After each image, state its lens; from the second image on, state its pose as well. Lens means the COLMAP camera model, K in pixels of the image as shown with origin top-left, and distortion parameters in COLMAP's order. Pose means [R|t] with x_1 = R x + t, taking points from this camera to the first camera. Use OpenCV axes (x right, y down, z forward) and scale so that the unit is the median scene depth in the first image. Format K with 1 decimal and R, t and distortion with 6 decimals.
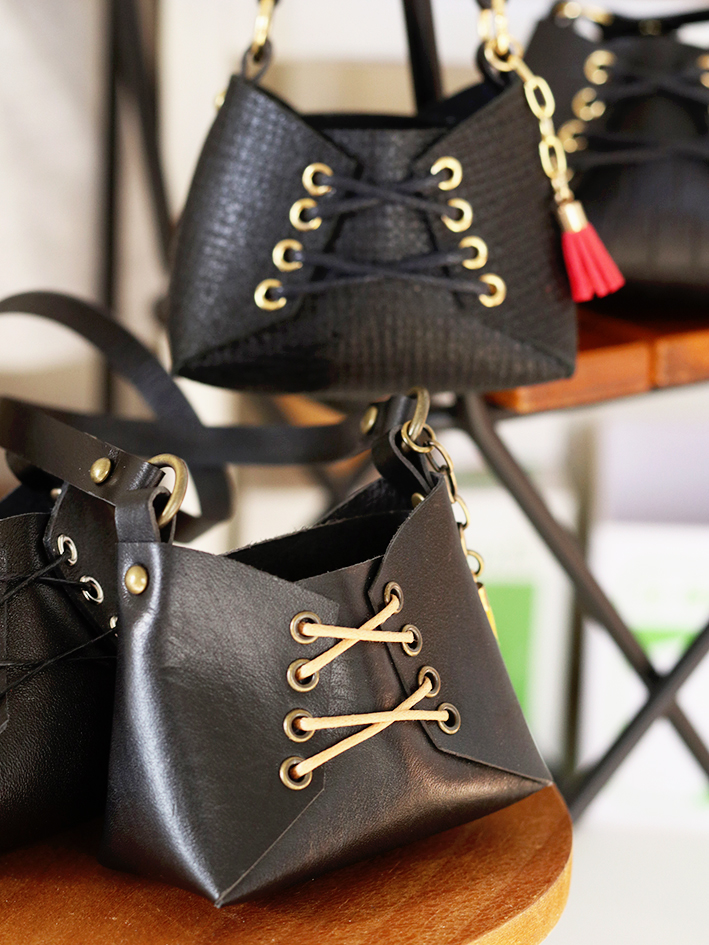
lens RADIAL K [[2776.9, 0, 354.4], [0, 2776.9, 478.9], [0, 0, 1]] dist [-0.069689, 0.000000]
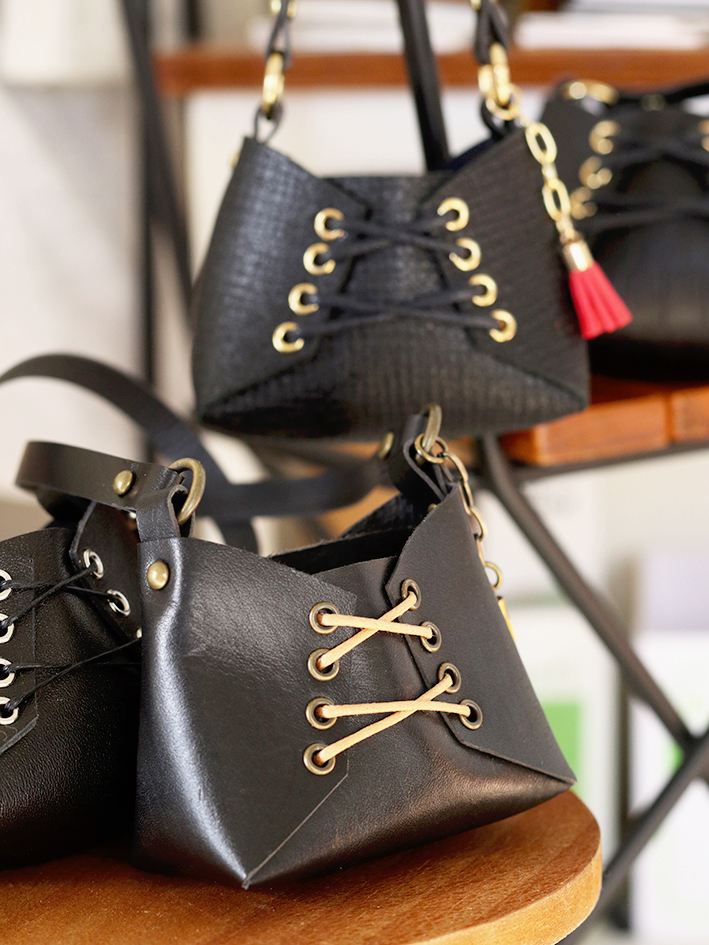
lens RADIAL K [[2776.9, 0, 358.8], [0, 2776.9, 476.6], [0, 0, 1]] dist [-0.069689, 0.000000]
pose [[0.998868, -0.039774, -0.026073, 0.021167], [0.036525, 0.992689, -0.115043, 0.106091], [0.030458, 0.113960, 0.993018, -0.021782]]
